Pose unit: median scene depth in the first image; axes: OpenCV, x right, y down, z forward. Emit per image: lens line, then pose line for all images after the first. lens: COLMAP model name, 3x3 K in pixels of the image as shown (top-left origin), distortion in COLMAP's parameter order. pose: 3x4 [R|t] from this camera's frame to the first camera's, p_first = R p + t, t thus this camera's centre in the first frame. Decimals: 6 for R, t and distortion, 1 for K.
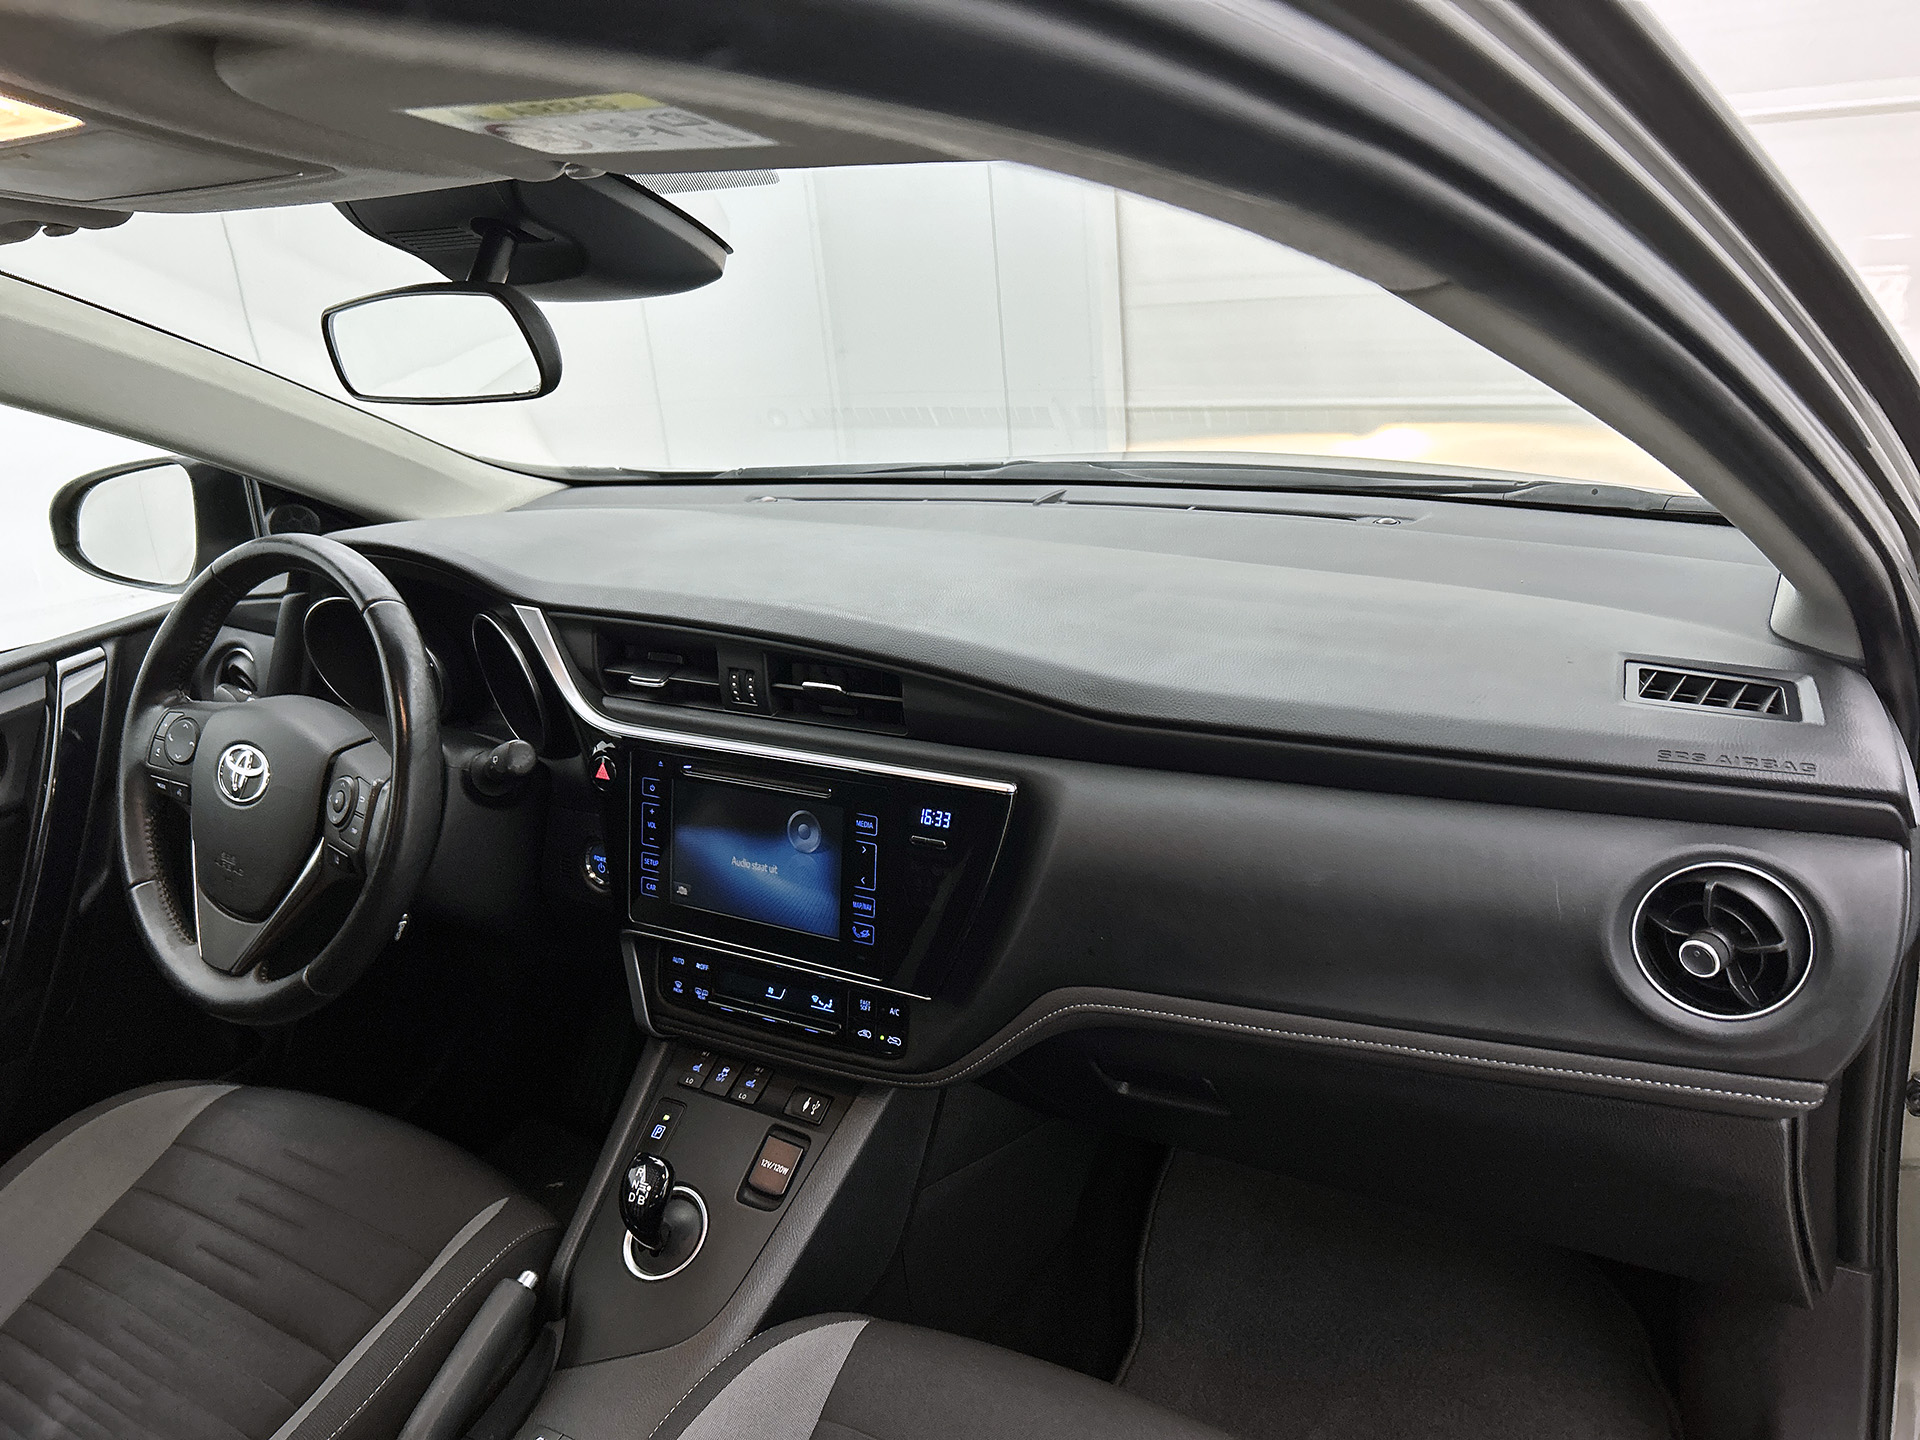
lens RADIAL K [[1465.4, 0, 937.7], [0, 1465.4, 696.2], [0, 0, 1]] dist [0.042048, -0.054478]
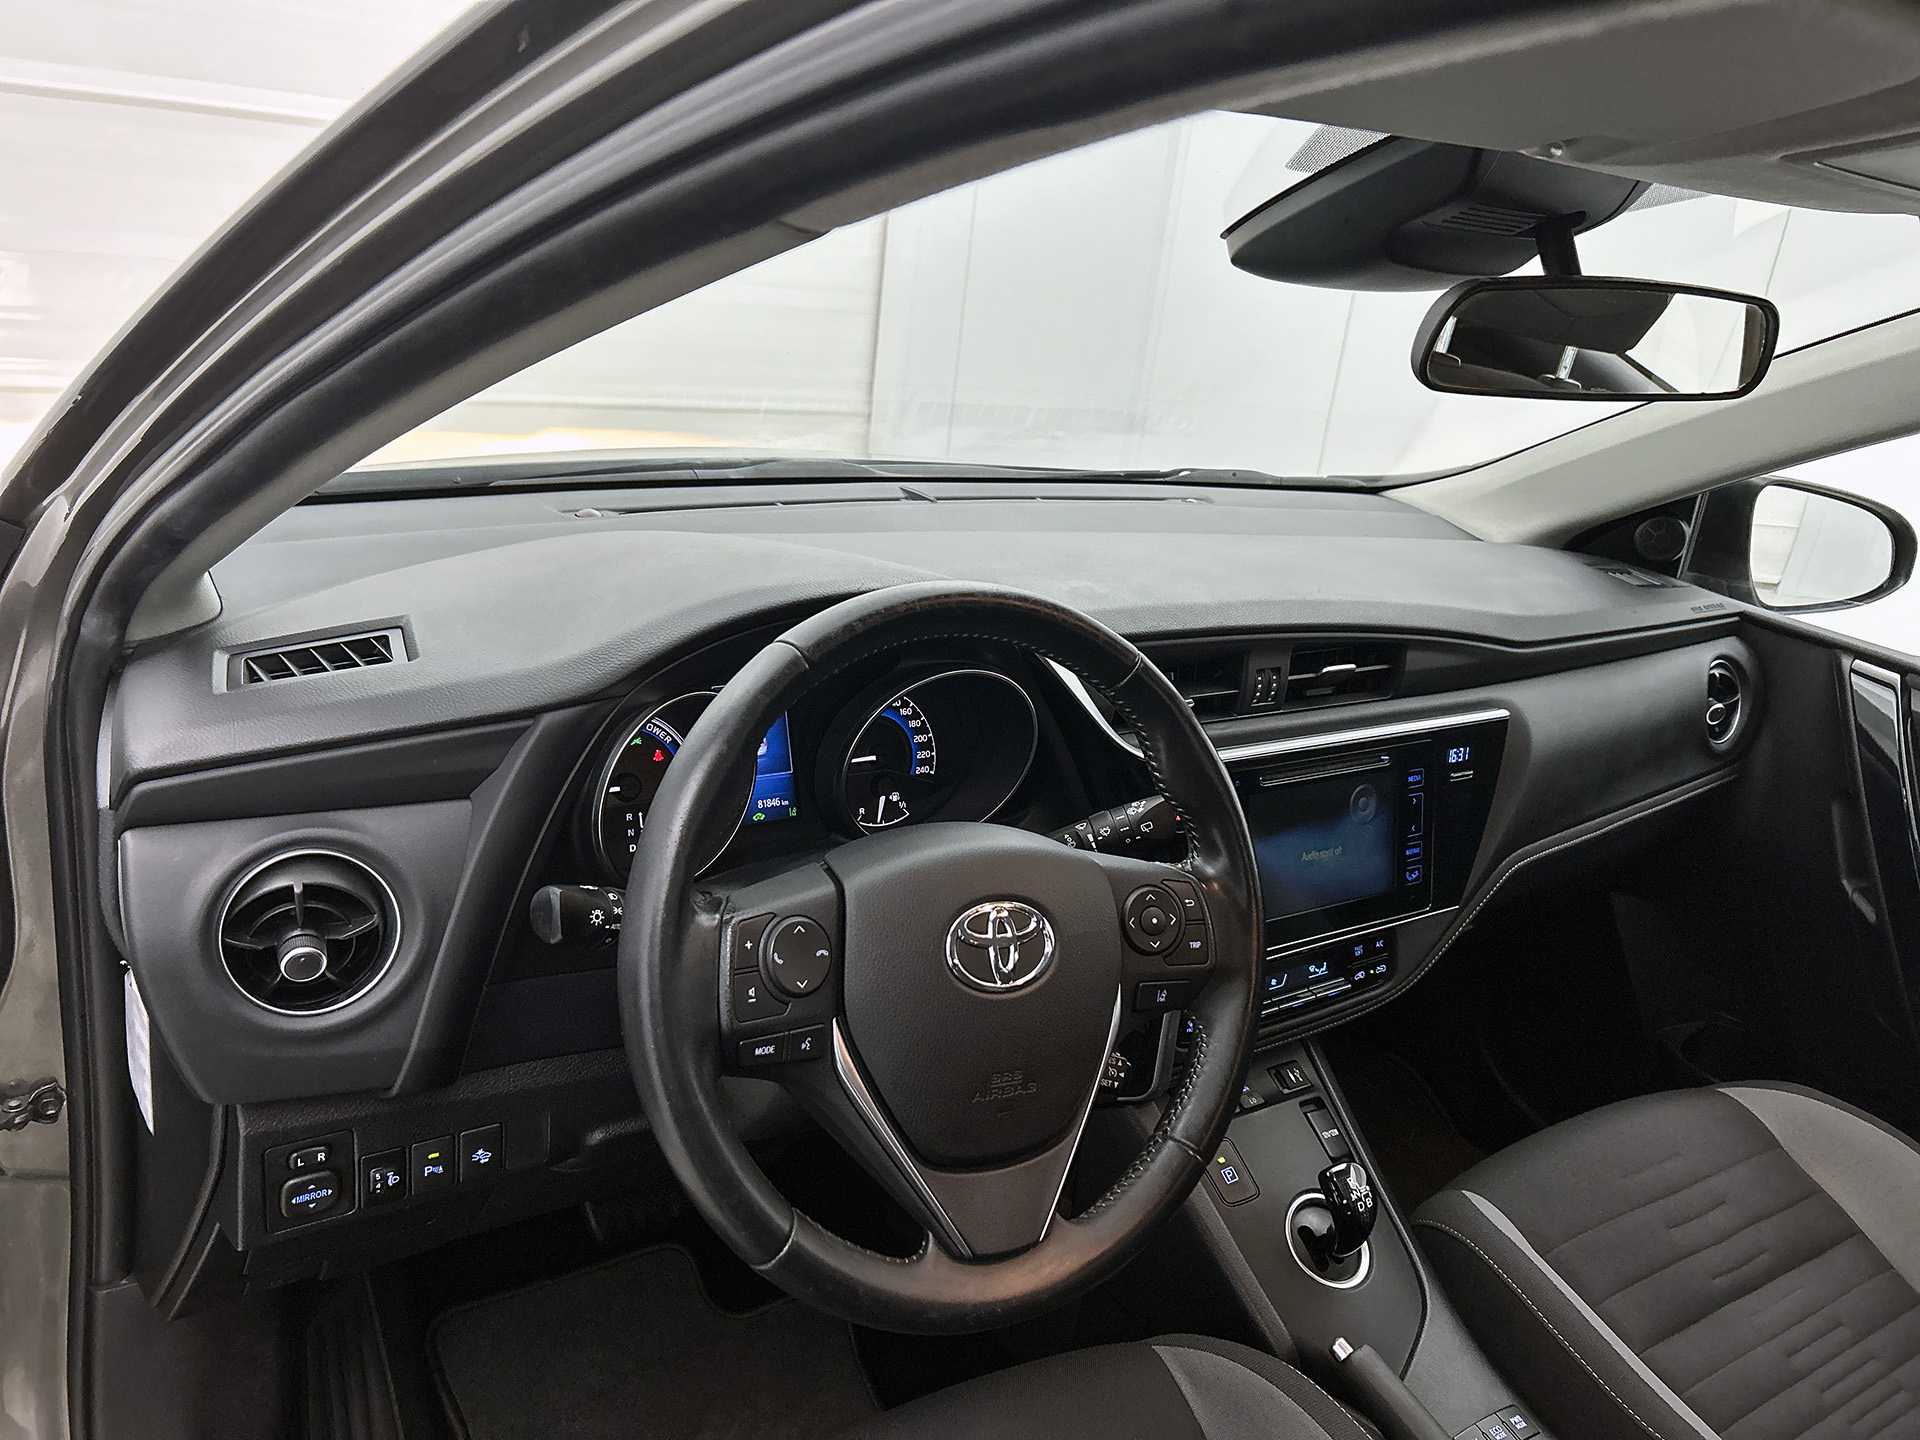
lens RADIAL K [[1465.4, 0, 948.8], [0, 1465.4, 729.6], [0, 0, 1]] dist [0.042048, -0.054478]
pose [[0.403009, -0.178210, 0.897677, -1.094421], [0.155755, 0.979905, 0.124608, -0.132744], [-0.901845, 0.089600, 0.422668, 0.766812]]
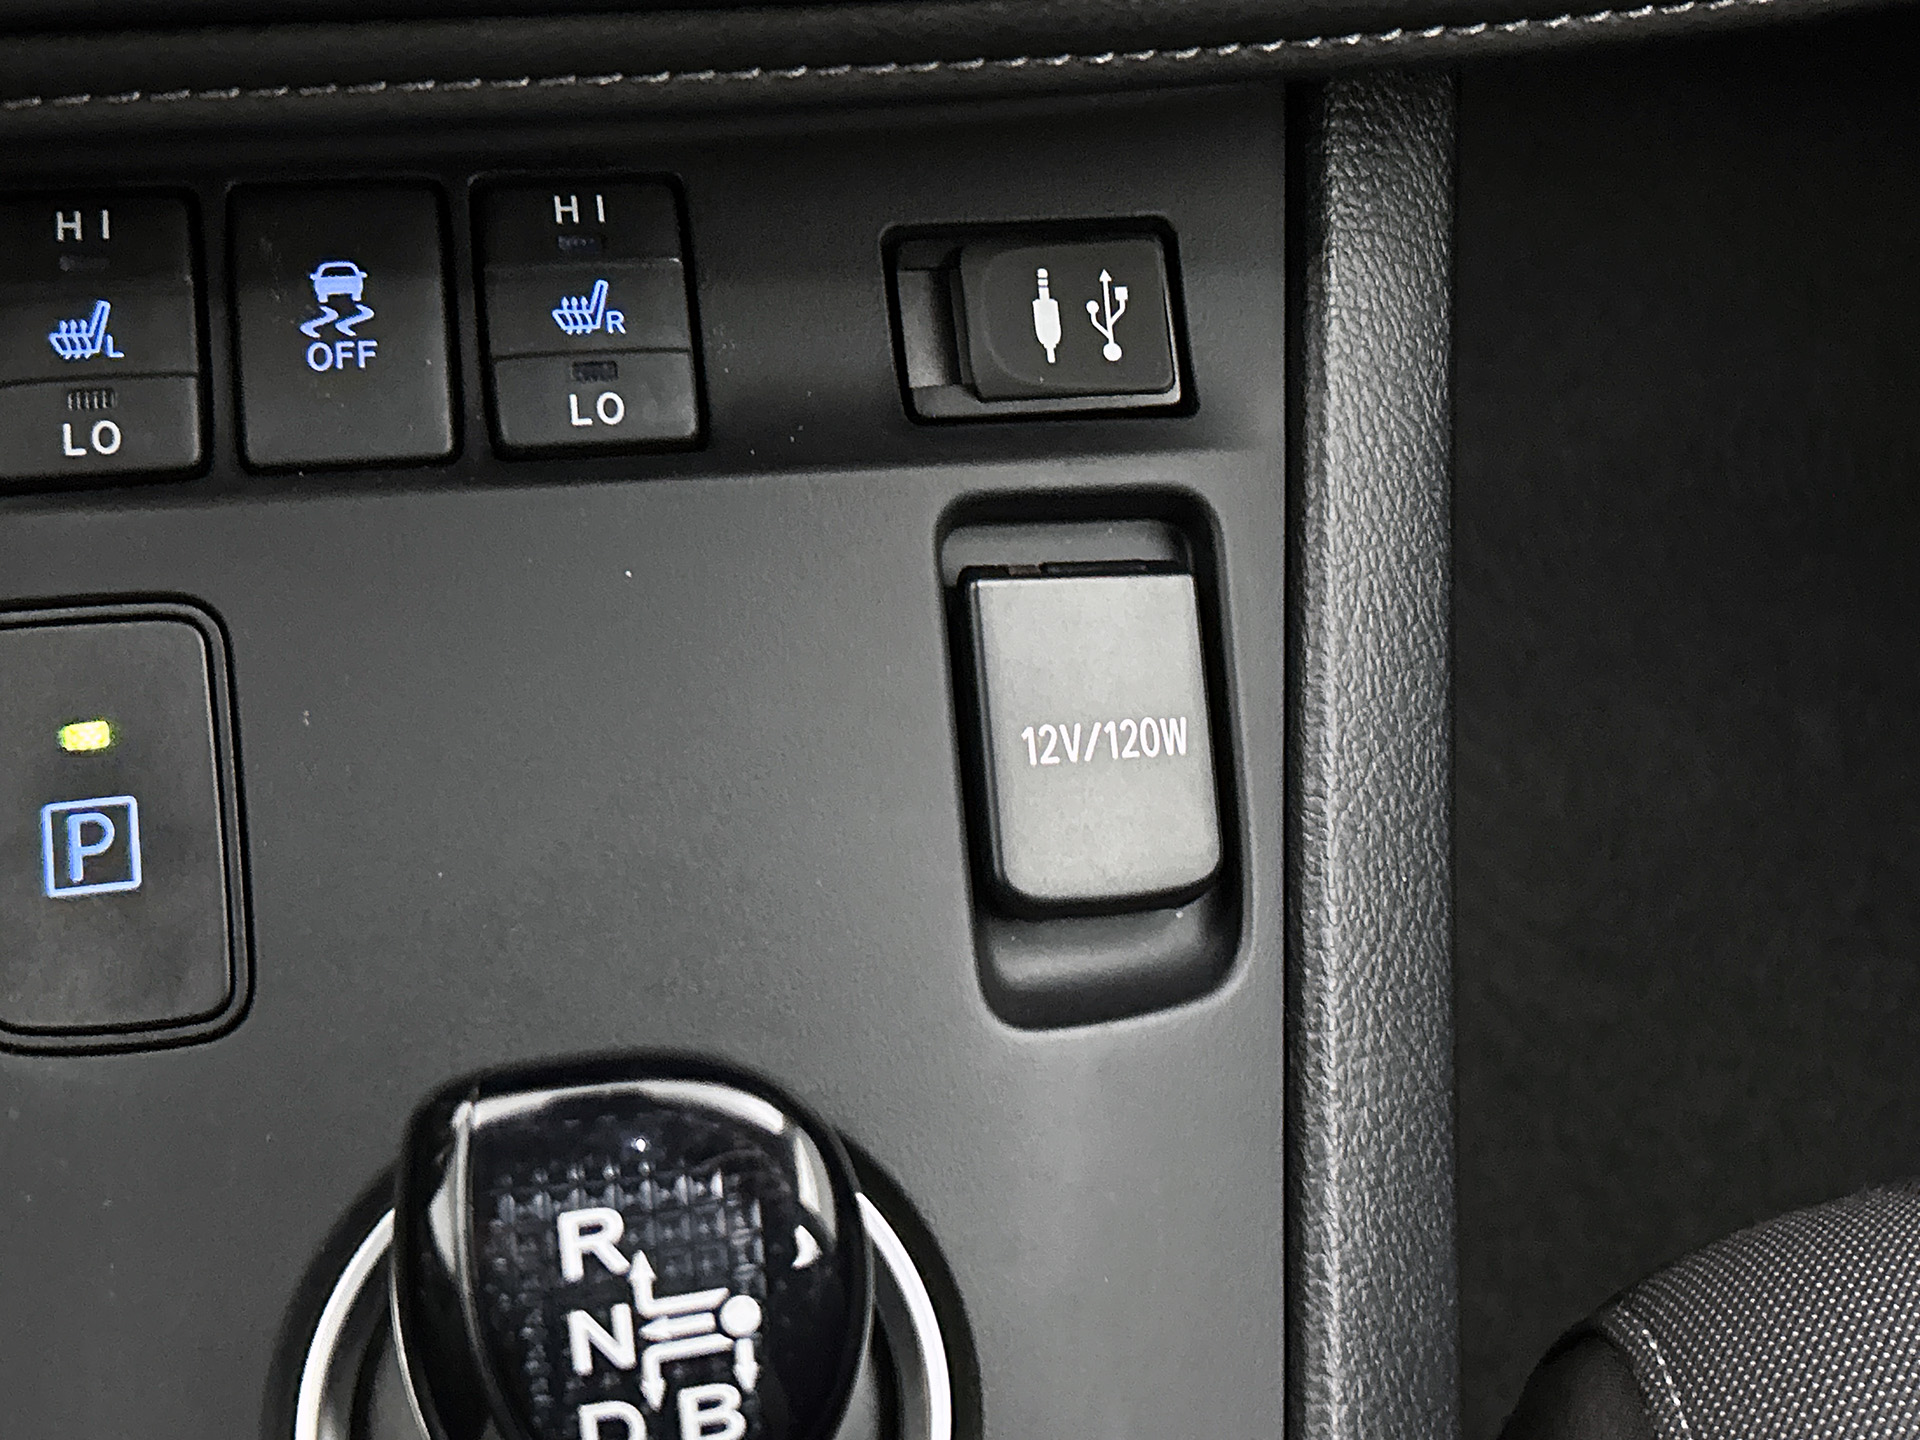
lens RADIAL K [[2658.4, 0, 999.5], [0, 2658.4, 726.5], [0, 0, 1]] dist [0.093771, 0.000000]
pose [[0.742759, -0.407113, 0.531571, -0.264509], [0.069565, 0.836538, 0.543475, 0.162020], [-0.665935, -0.366692, 0.649667, 0.814859]]
